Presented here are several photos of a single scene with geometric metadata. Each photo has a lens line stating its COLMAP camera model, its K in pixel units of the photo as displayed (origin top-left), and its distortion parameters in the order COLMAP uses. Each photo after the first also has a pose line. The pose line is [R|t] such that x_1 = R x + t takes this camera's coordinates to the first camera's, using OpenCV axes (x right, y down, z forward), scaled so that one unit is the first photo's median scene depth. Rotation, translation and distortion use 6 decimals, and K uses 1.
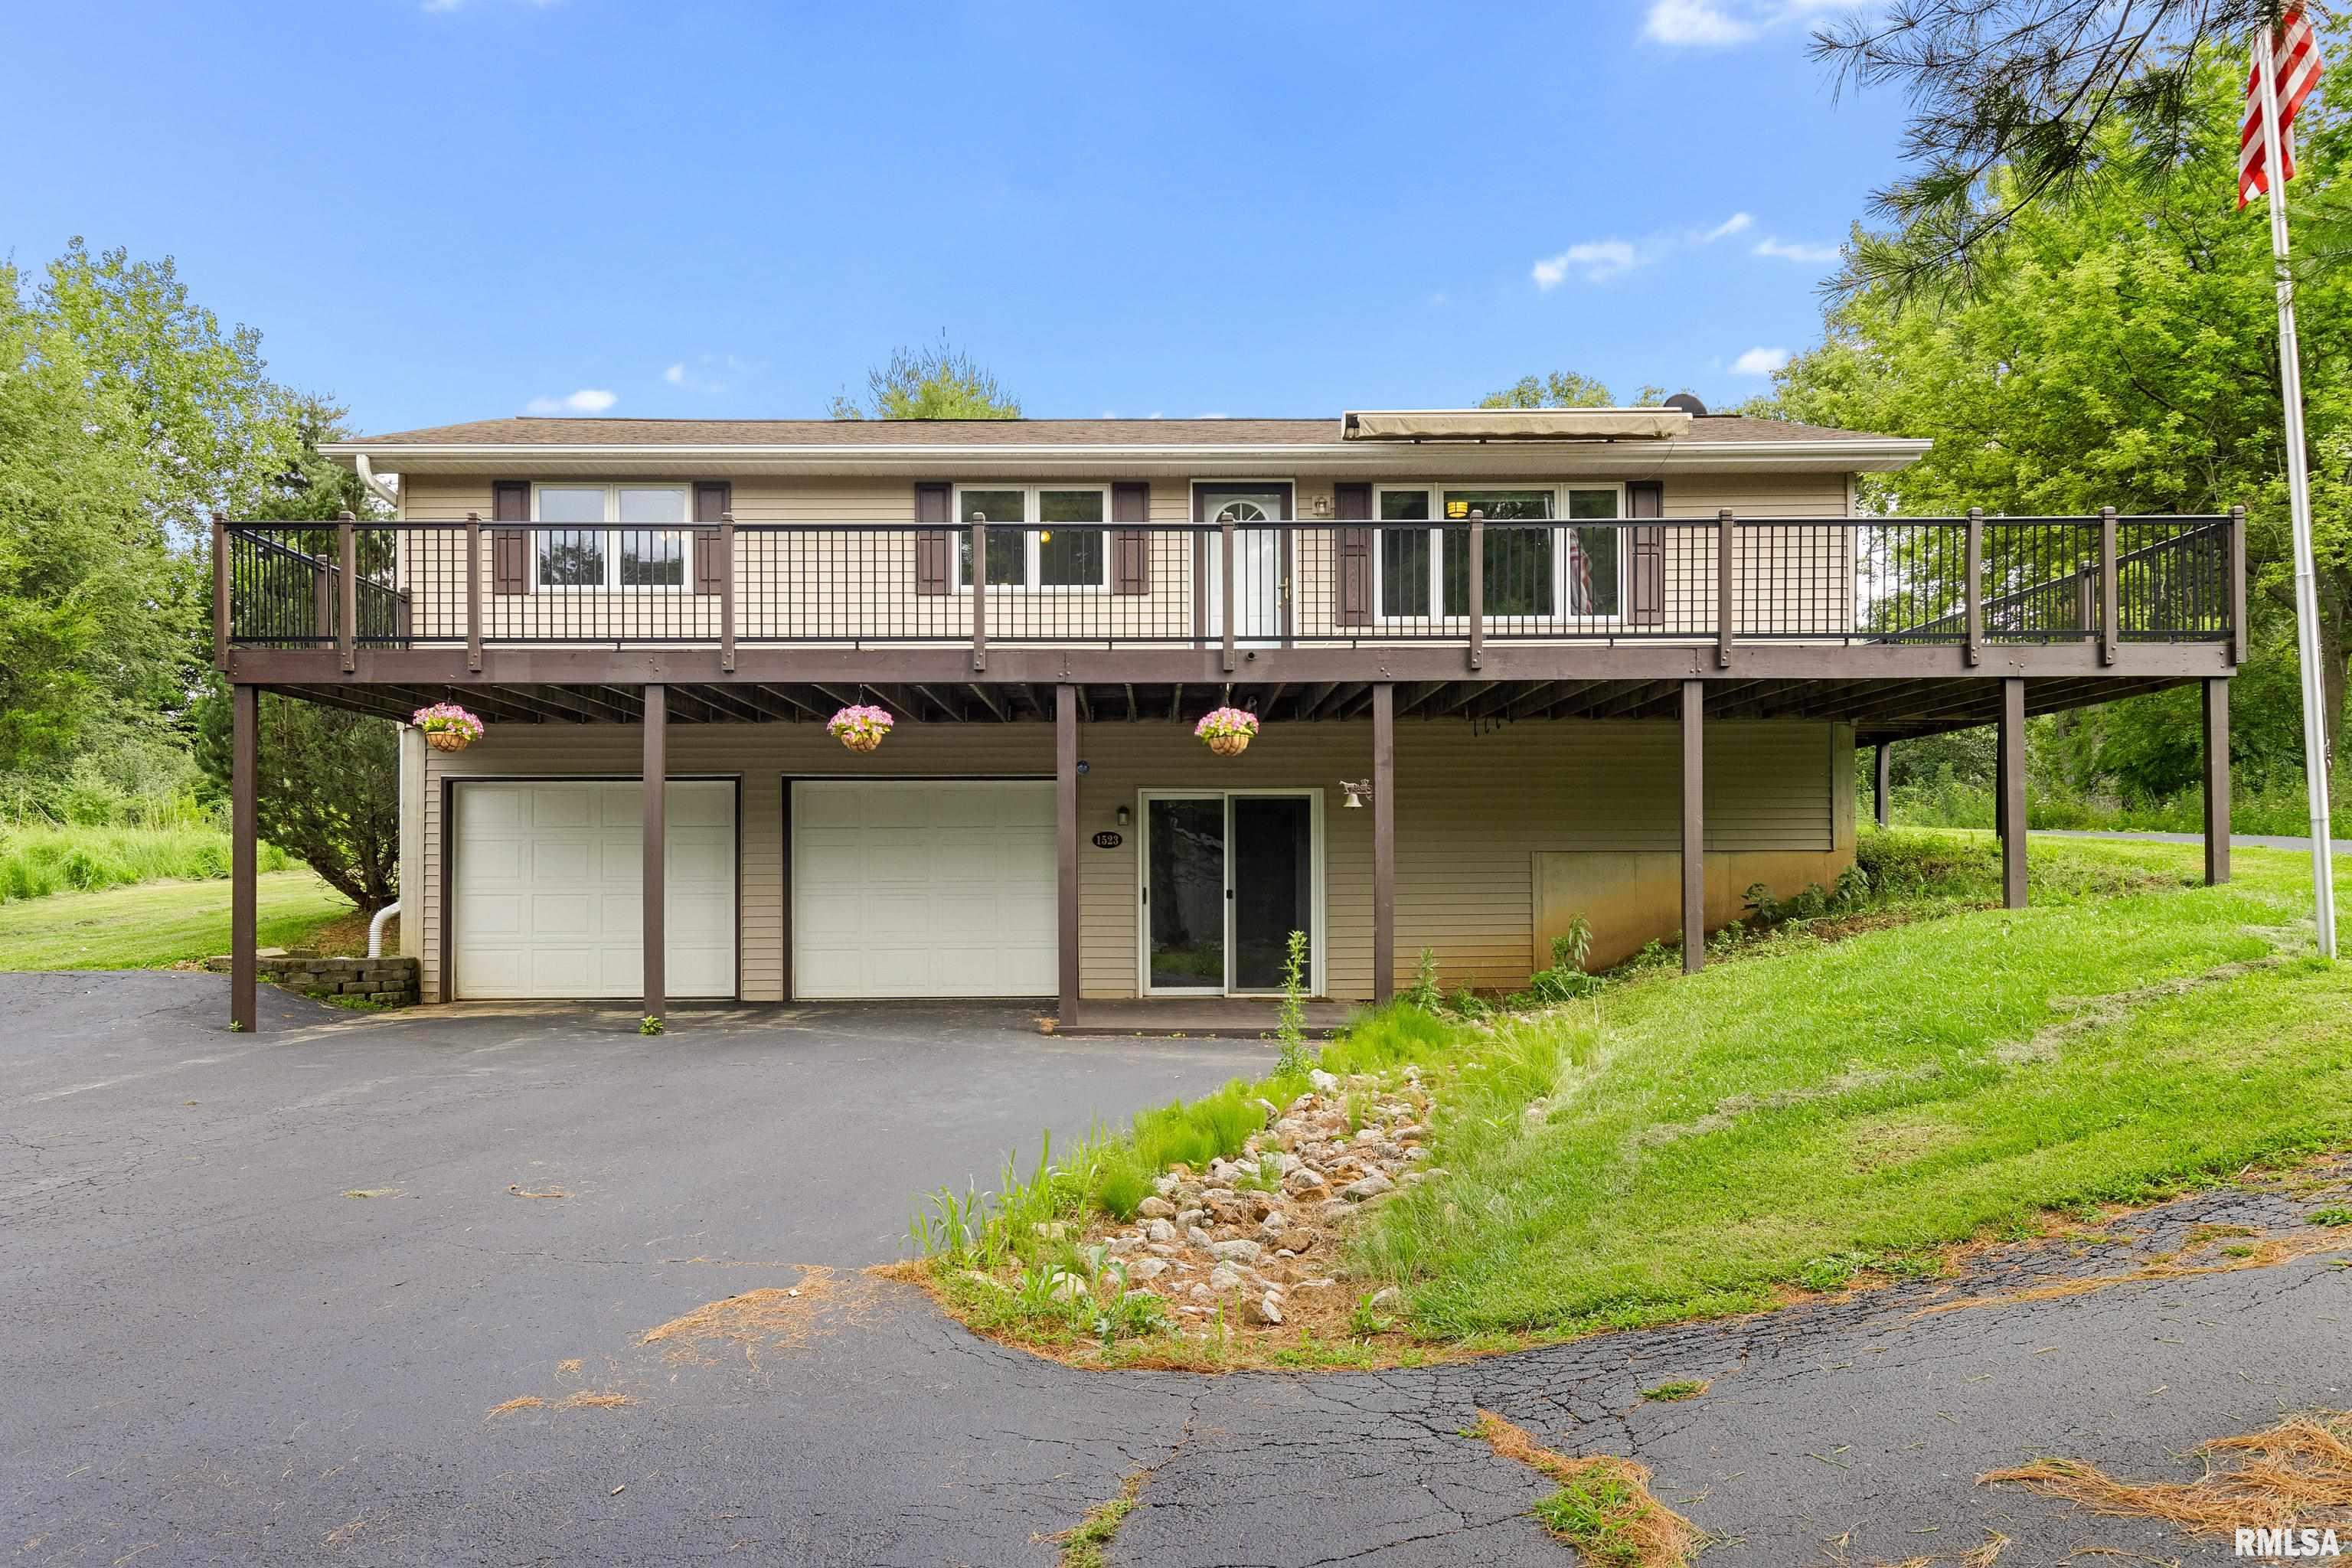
lens RADIAL K [[1445.7, 0, 1175.2], [0, 1445.7, 831.6], [0, 0, 1]] dist [0.018566, 0.000157]
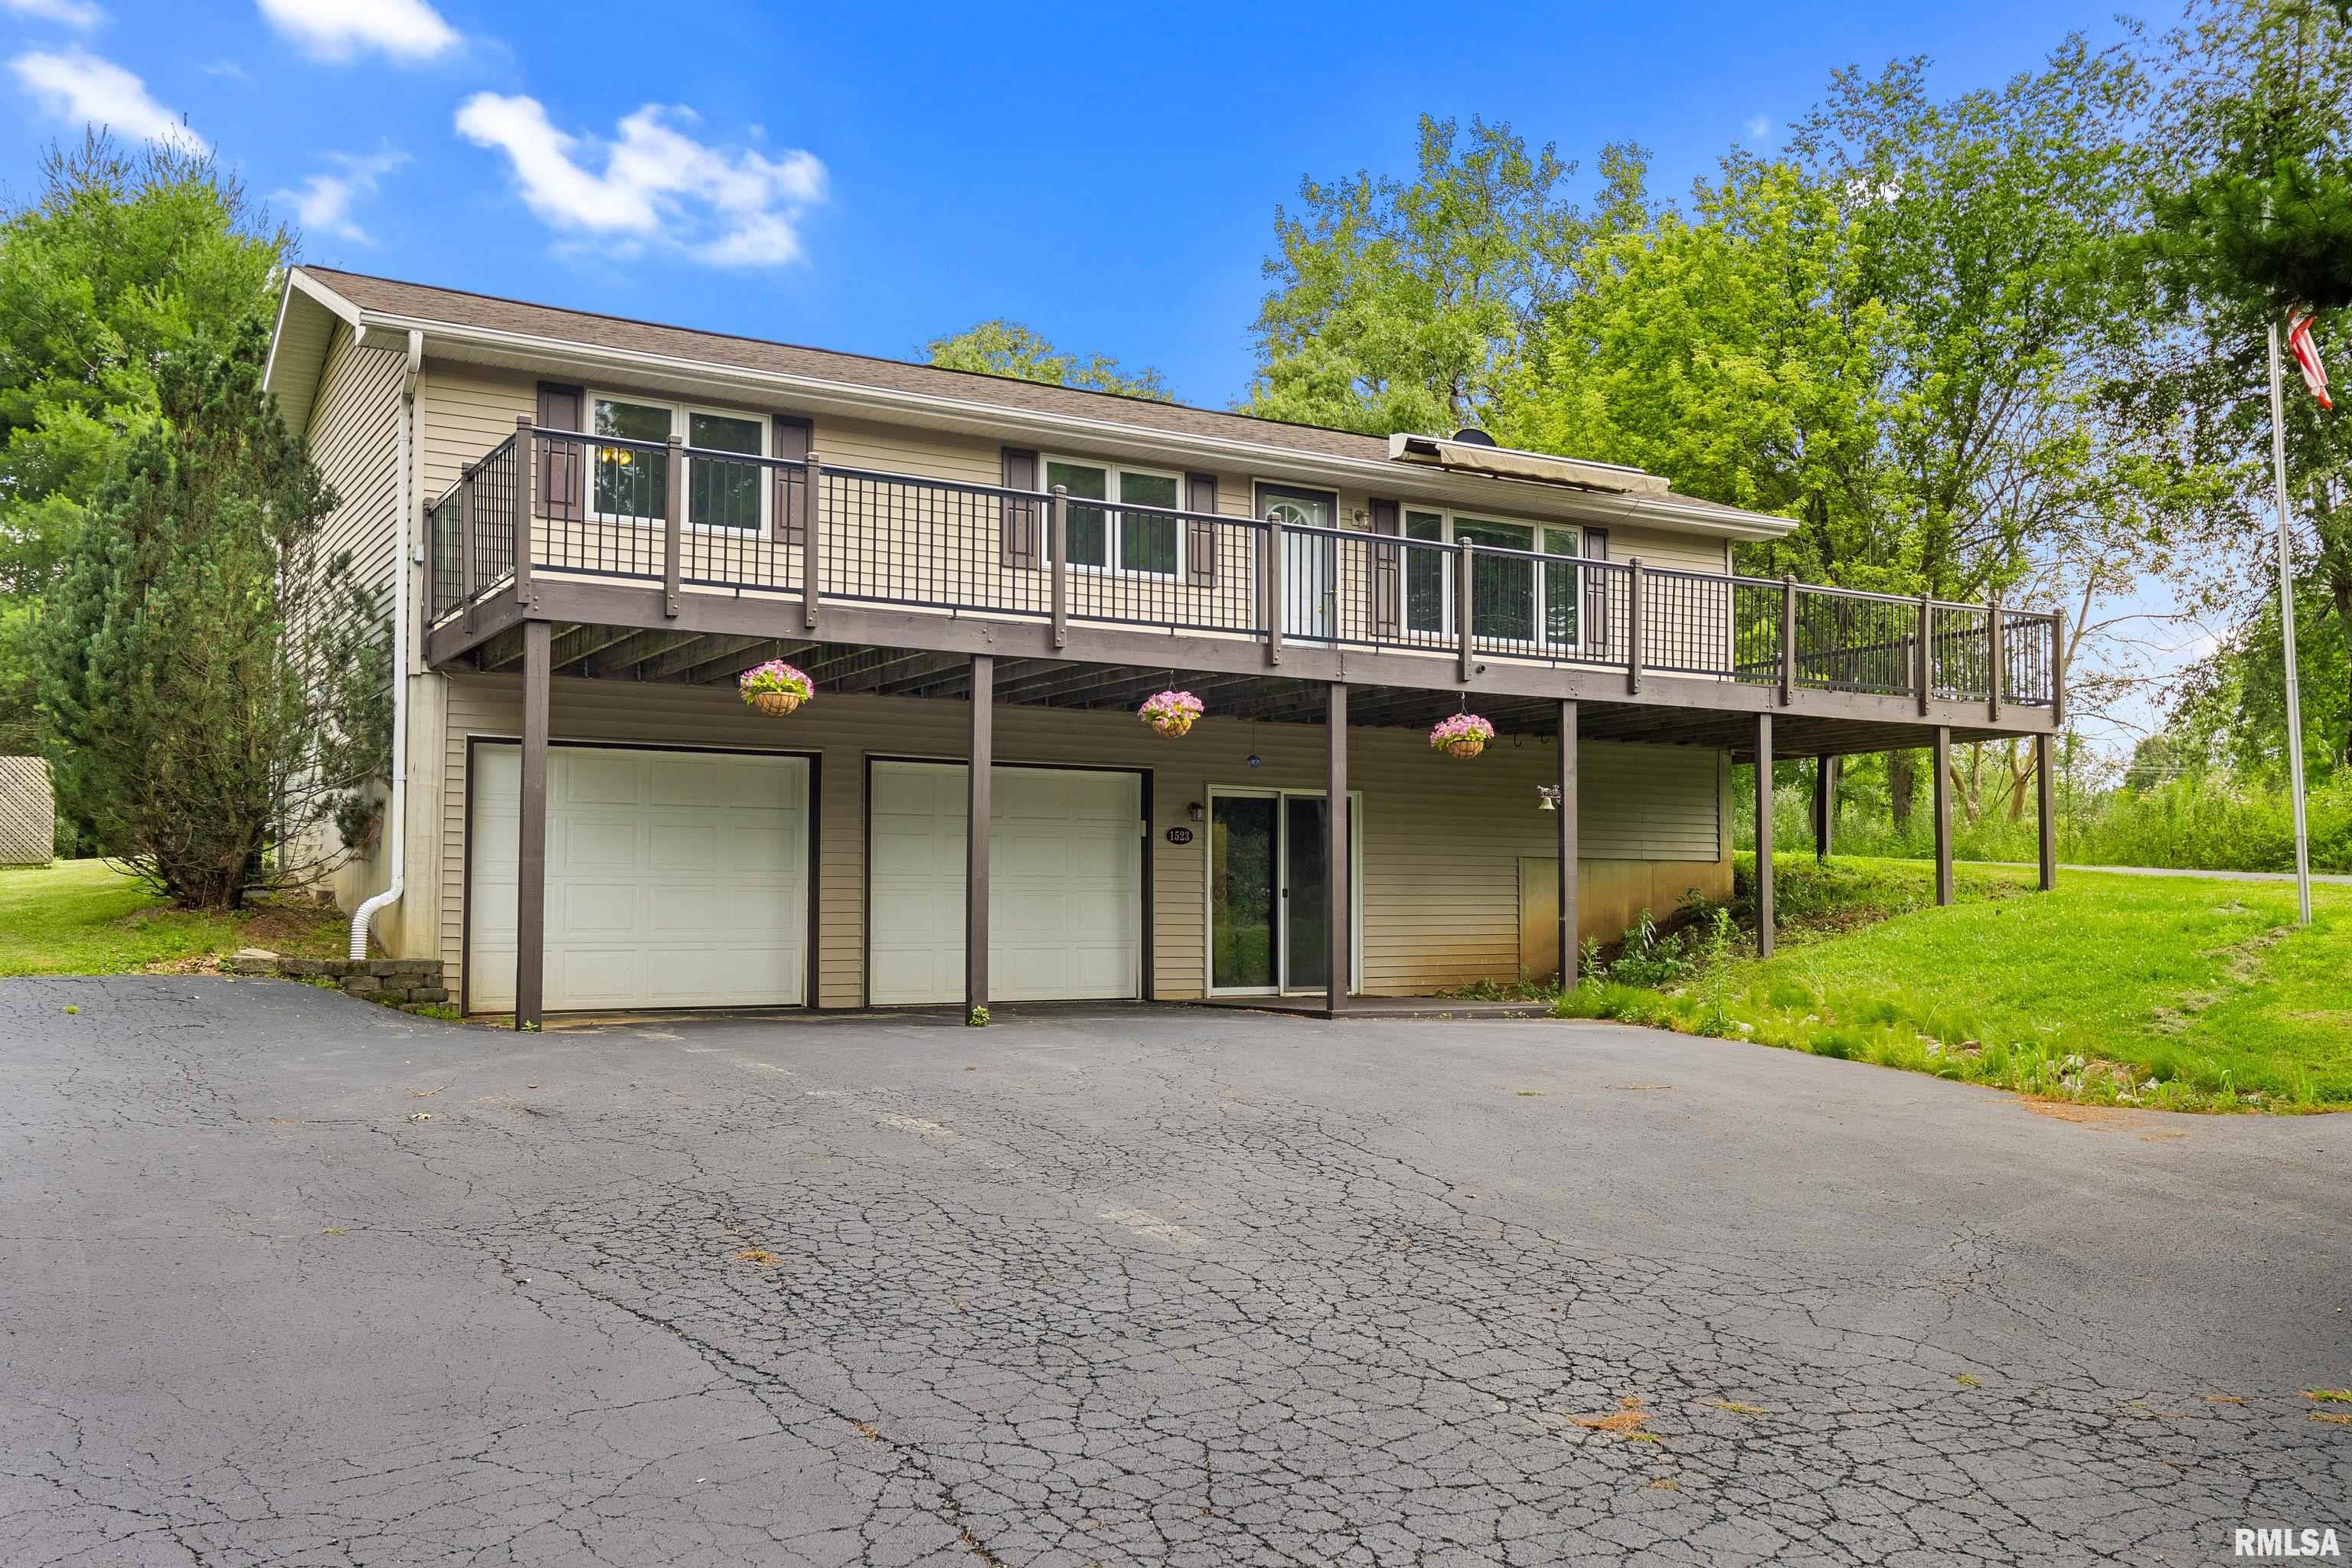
lens RADIAL K [[2012.4, 0, 1176.0], [0, 2012.4, 784.0], [0, 0, 1]] dist [0.008571, 0.001016]
pose [[0.858931, 0.039157, 0.510592, -0.737782], [-0.017973, 0.998763, -0.046359, 0.033630], [-0.511776, 0.030642, 0.858572, -0.160169]]
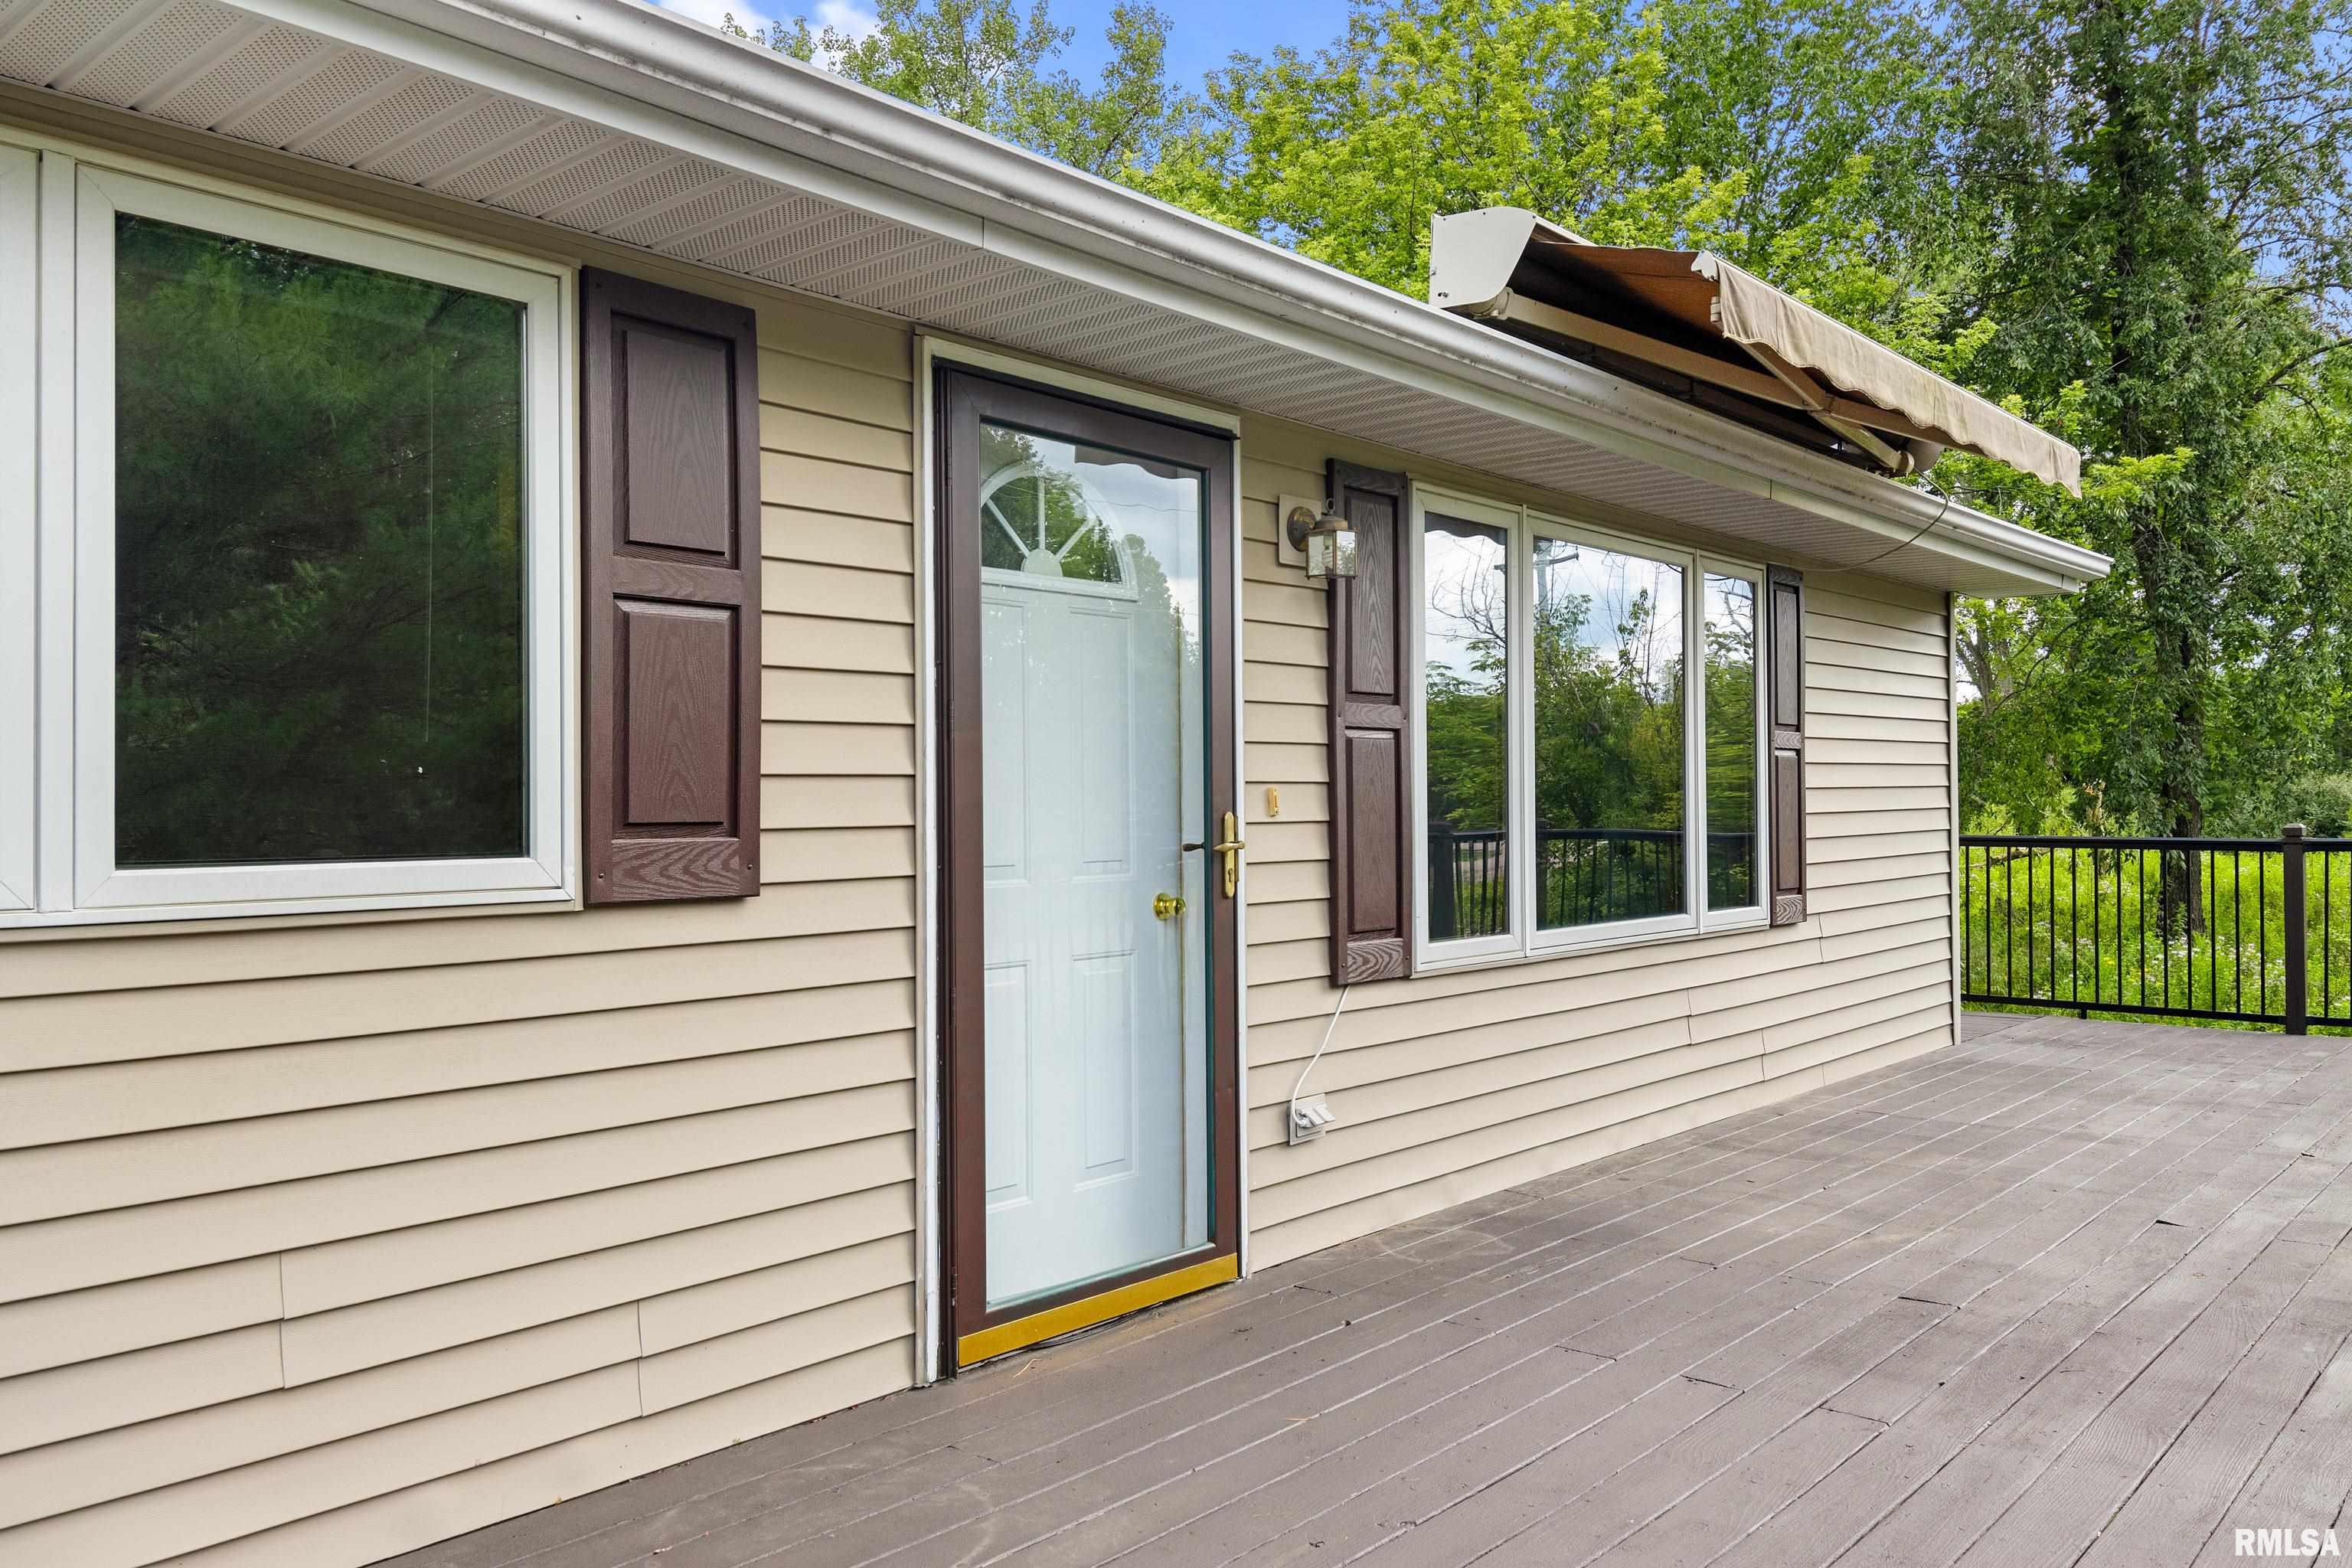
lens RADIAL K [[1811.1, 0, 1176.0], [0, 1811.1, 784.0], [0, 0, 1]] dist [0.000611, 0.000166]
pose [[0.651328, 0.007547, 0.758759, -0.161802], [-0.012549, 0.999921, 0.000827, -0.179651], [-0.758692, -0.010061, 0.651371, 0.803680]]
